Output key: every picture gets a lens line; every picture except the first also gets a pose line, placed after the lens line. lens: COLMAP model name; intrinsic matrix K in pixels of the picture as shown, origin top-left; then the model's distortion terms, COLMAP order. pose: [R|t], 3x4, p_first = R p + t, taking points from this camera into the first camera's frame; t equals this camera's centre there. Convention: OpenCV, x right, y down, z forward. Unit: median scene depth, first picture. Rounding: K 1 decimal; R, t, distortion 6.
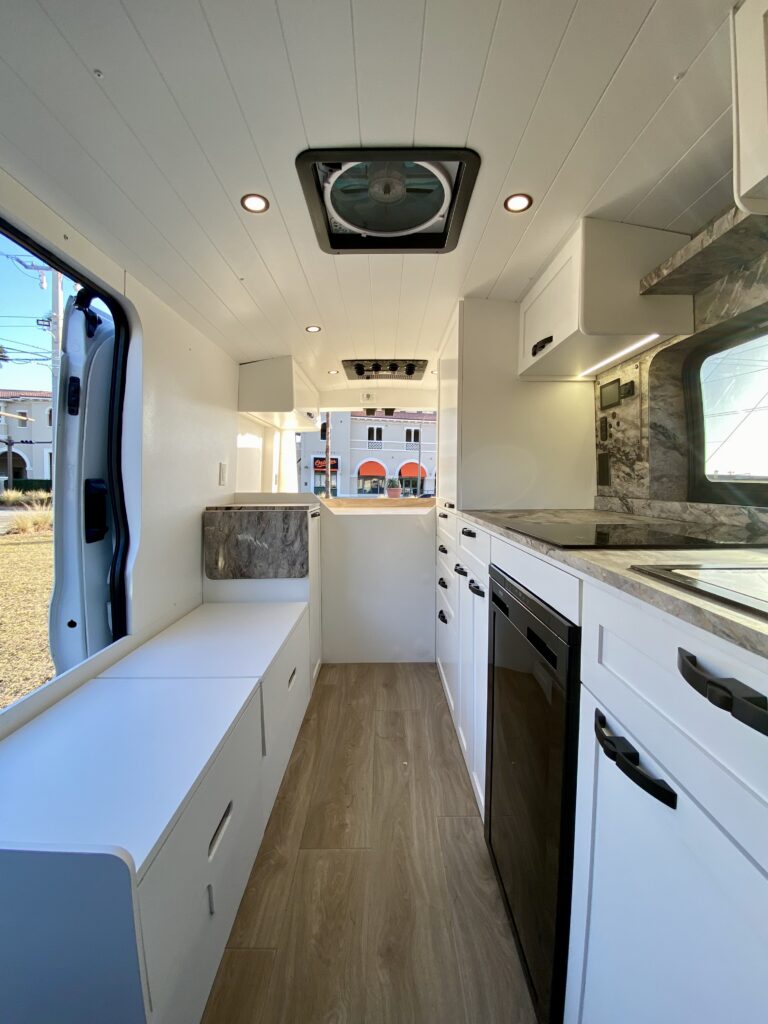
lens RADIAL K [[415.4, 0, 378.2], [0, 415.4, 505.4], [0, 0, 1]] dist [0.031579, -0.030064]
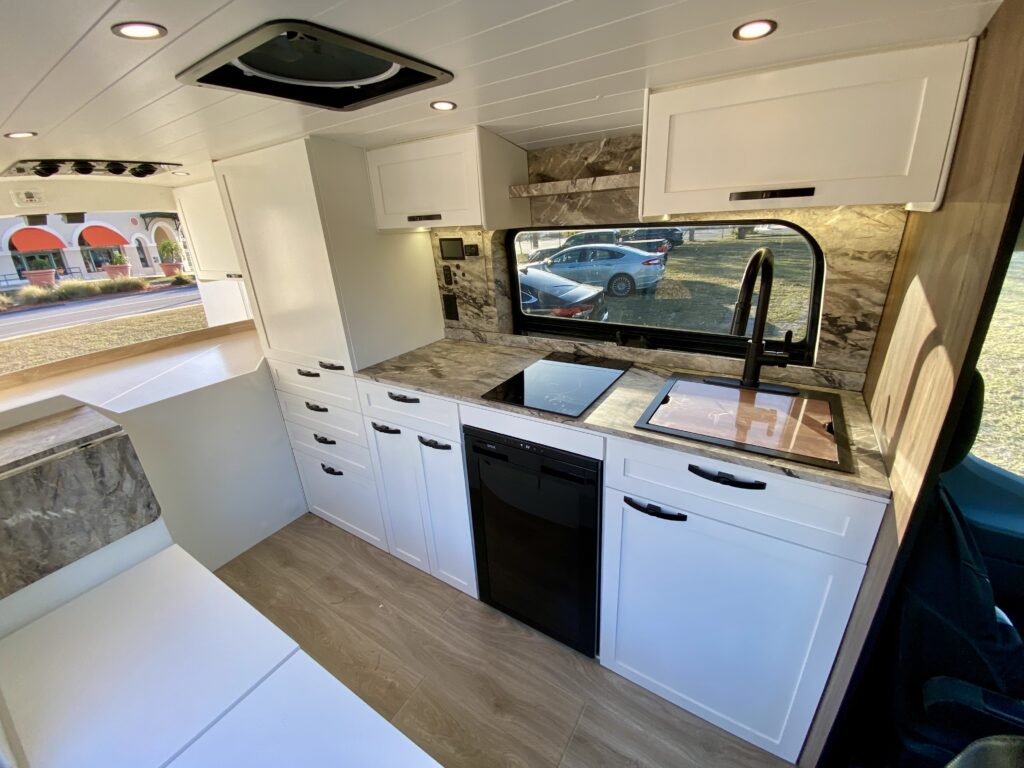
lens RADIAL K [[415.4, 0, 511.9], [0, 415.4, 381.3], [0, 0, 1]] dist [0.031579, -0.030064]
pose [[0.529392, -0.329207, 0.781899, -0.449786], [0.103652, 0.939835, 0.325525, -0.289989], [-0.842021, -0.091285, 0.531664, 0.177325]]
